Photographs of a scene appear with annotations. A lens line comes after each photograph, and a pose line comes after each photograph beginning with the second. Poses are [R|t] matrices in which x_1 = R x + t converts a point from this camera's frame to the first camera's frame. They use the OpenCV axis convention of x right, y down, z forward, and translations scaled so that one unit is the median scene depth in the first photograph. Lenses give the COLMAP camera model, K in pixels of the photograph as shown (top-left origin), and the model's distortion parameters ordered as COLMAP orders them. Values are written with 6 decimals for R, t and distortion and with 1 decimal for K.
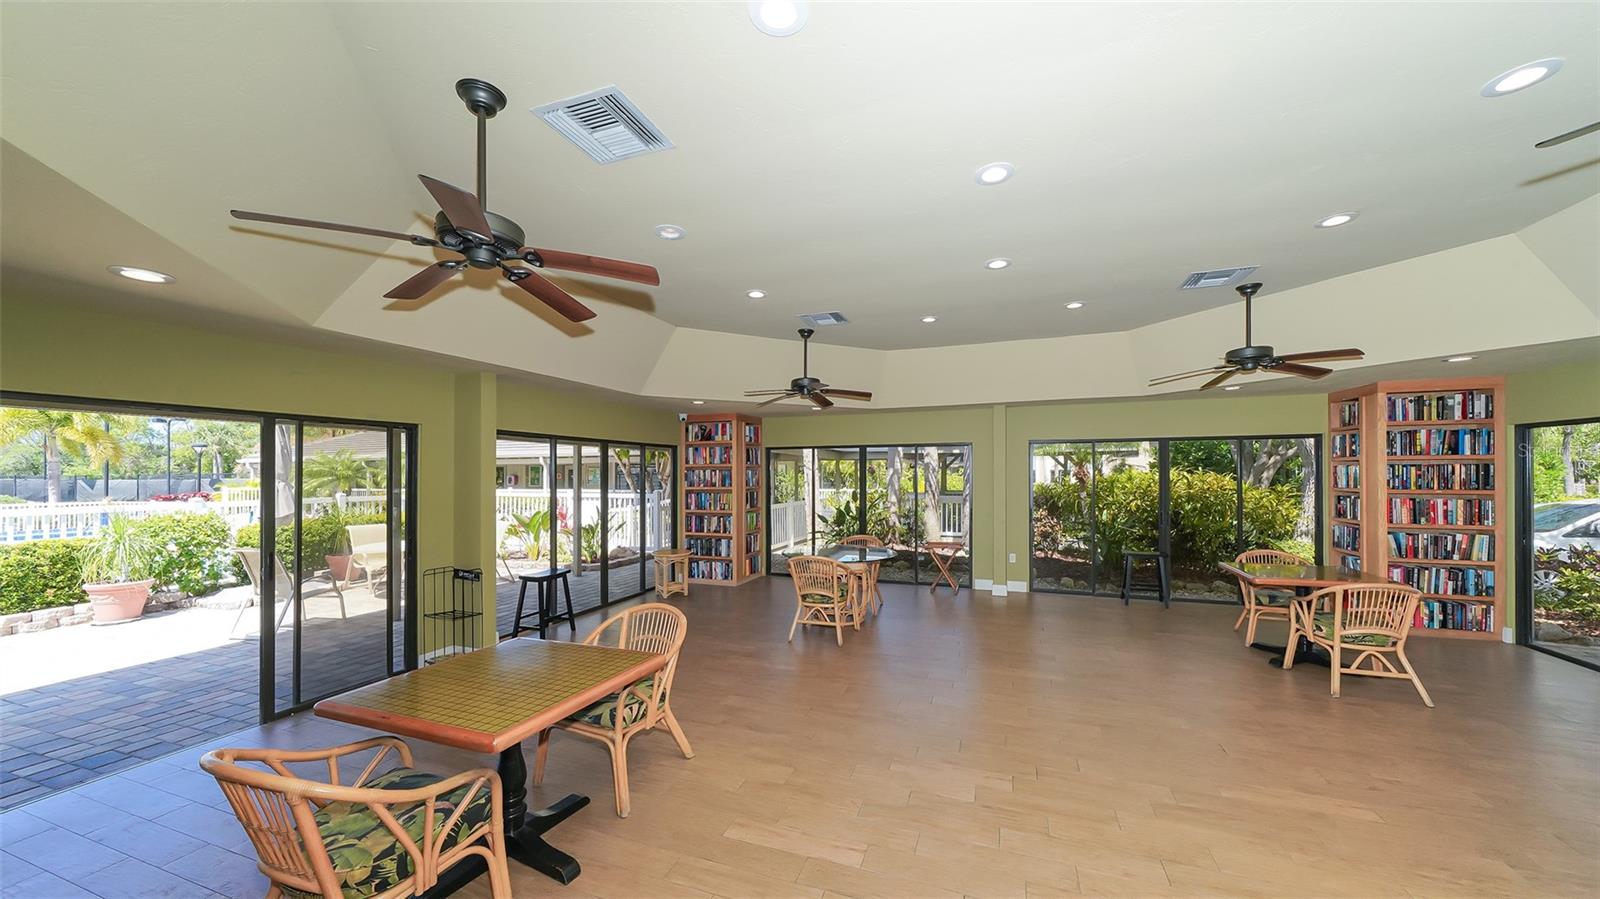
lens RADIAL K [[554.6, 0, 802.5], [0, 554.6, 458.7], [0, 0, 1]] dist [0.000354, -0.000050]
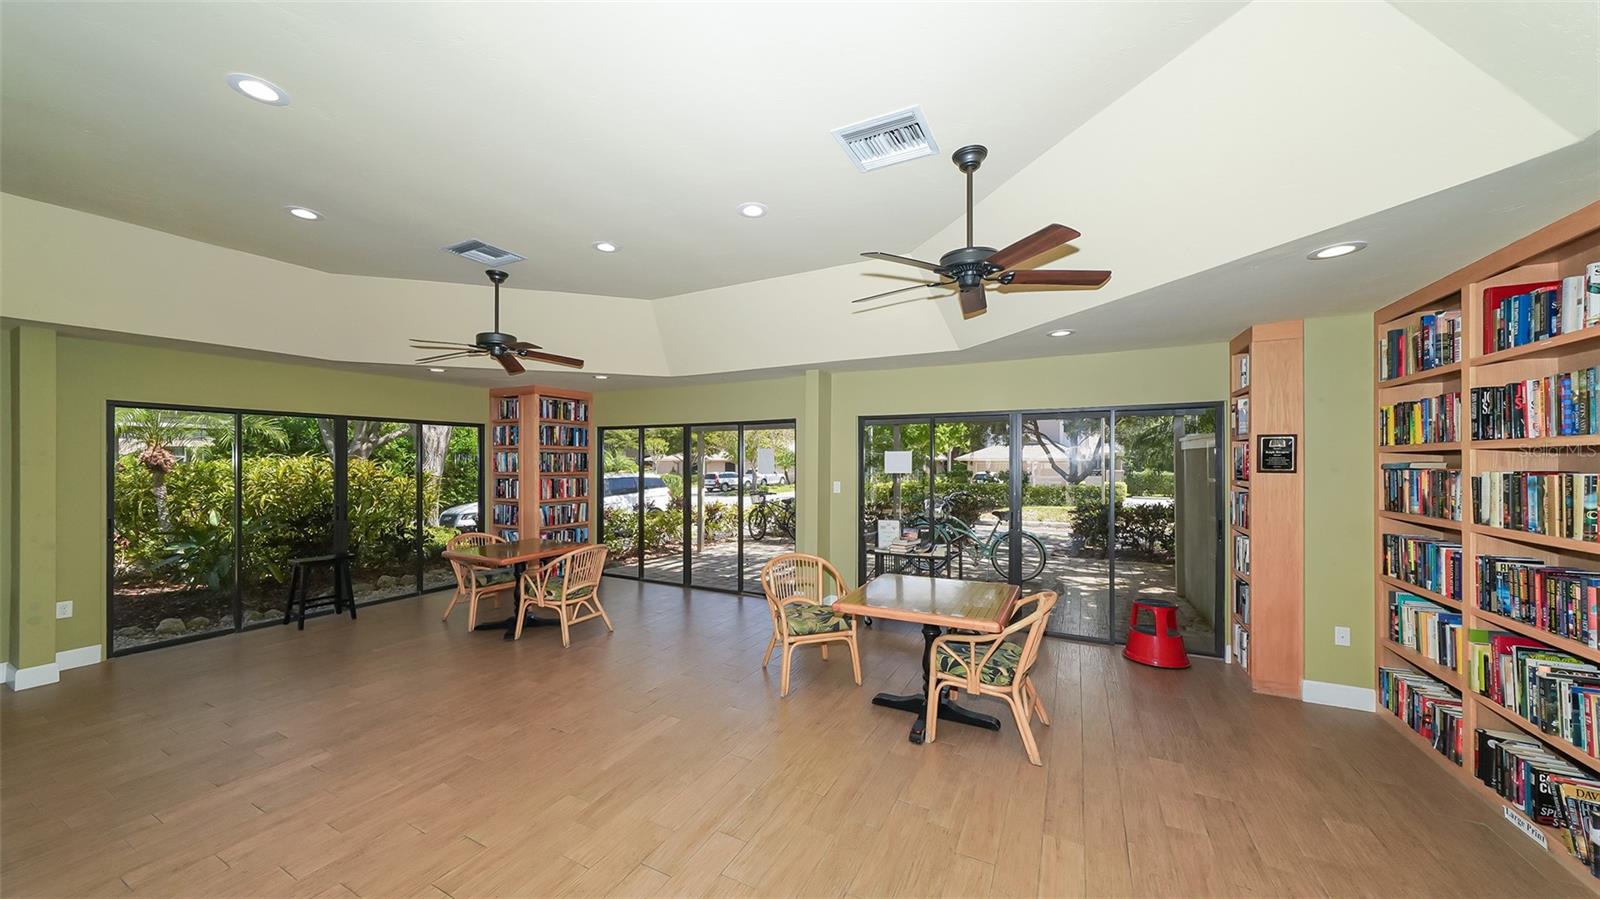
lens RADIAL K [[554.6, 0, 802.5], [0, 554.6, 458.7], [0, 0, 1]] dist [0.000354, -0.000050]
pose [[0.118177, 0.007007, 0.992968, -0.114372], [-0.027686, 0.999610, -0.003758, 0.013690], [-0.992606, -0.027047, 0.118325, 0.275838]]
